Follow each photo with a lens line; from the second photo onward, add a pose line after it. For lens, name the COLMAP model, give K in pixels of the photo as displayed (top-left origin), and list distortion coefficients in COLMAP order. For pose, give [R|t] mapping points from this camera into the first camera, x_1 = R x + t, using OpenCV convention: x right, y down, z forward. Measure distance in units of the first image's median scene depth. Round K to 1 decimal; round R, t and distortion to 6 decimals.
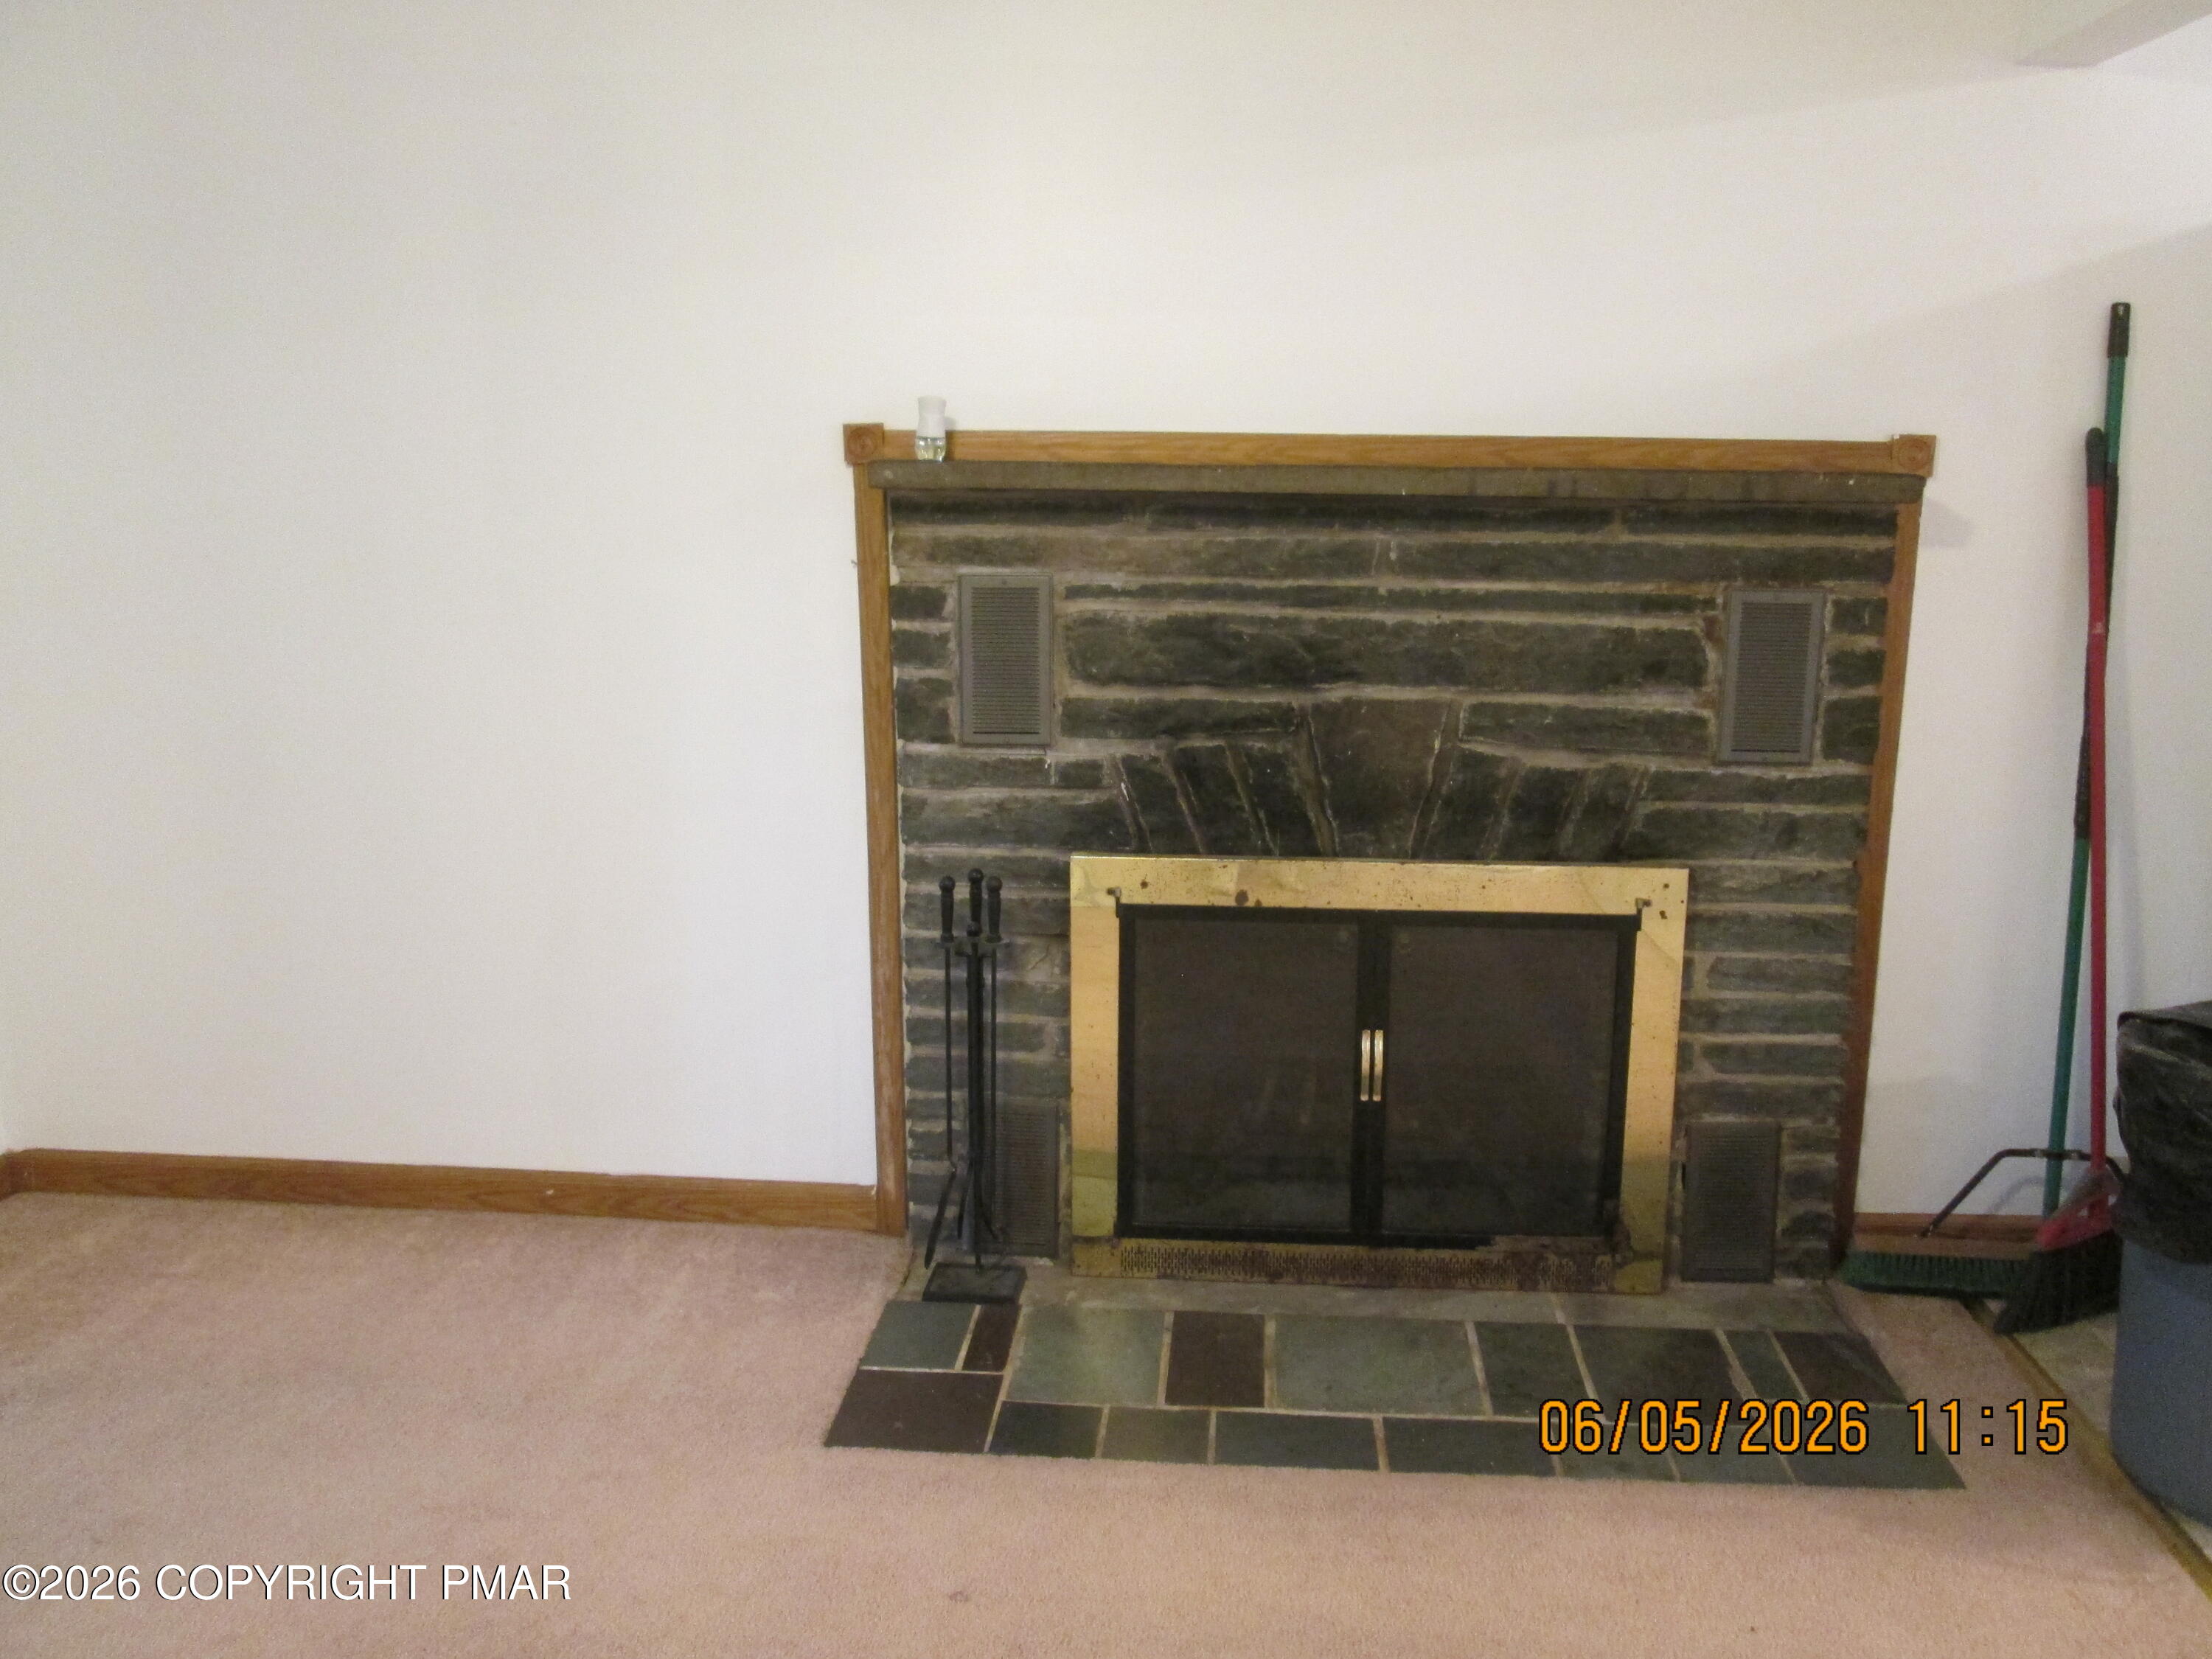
lens RADIAL K [[1826.3, 0, 1106.0], [0, 1826.3, 829.5], [0, 0, 1]] dist [-0.049298, 0.008072]
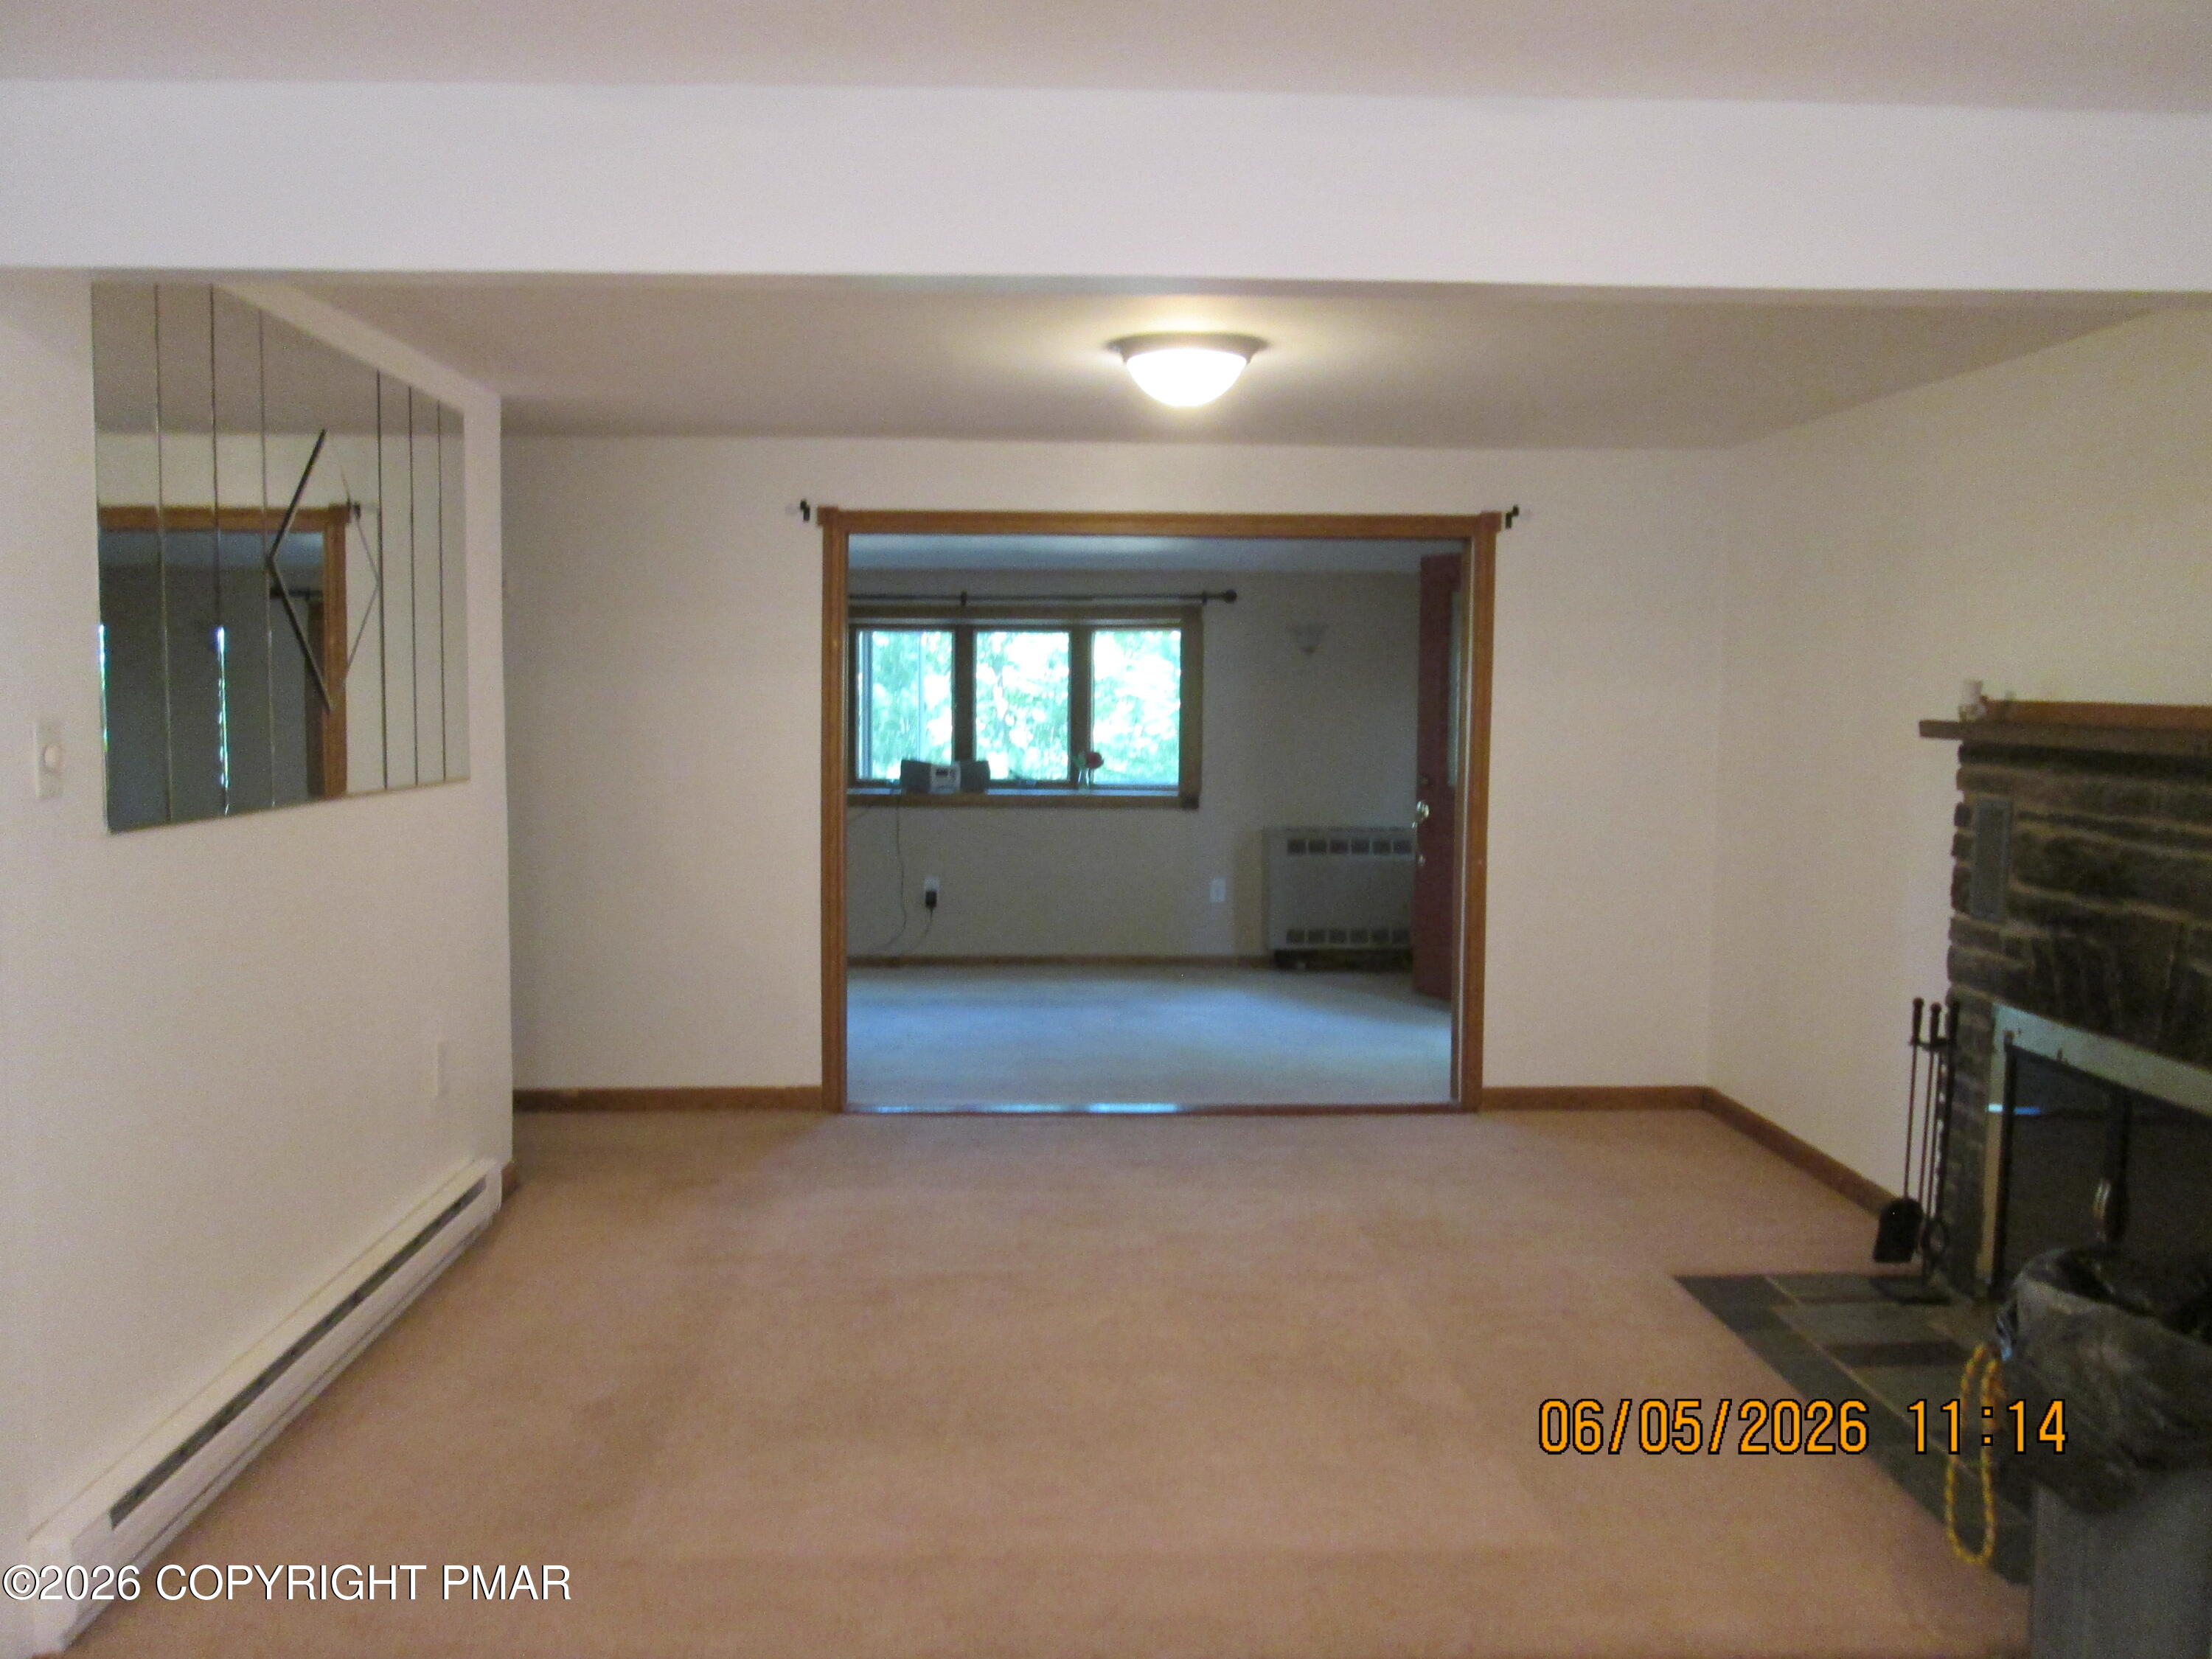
lens RADIAL K [[1826.3, 0, 1106.0], [0, 1826.3, 829.5], [0, 0, 1]] dist [-0.049298, 0.008072]
pose [[0.124393, 0.072797, -0.989559, 1.262225], [-0.202383, 0.978201, 0.046520, -0.042346], [0.971374, 0.194483, 0.136415, 0.135901]]
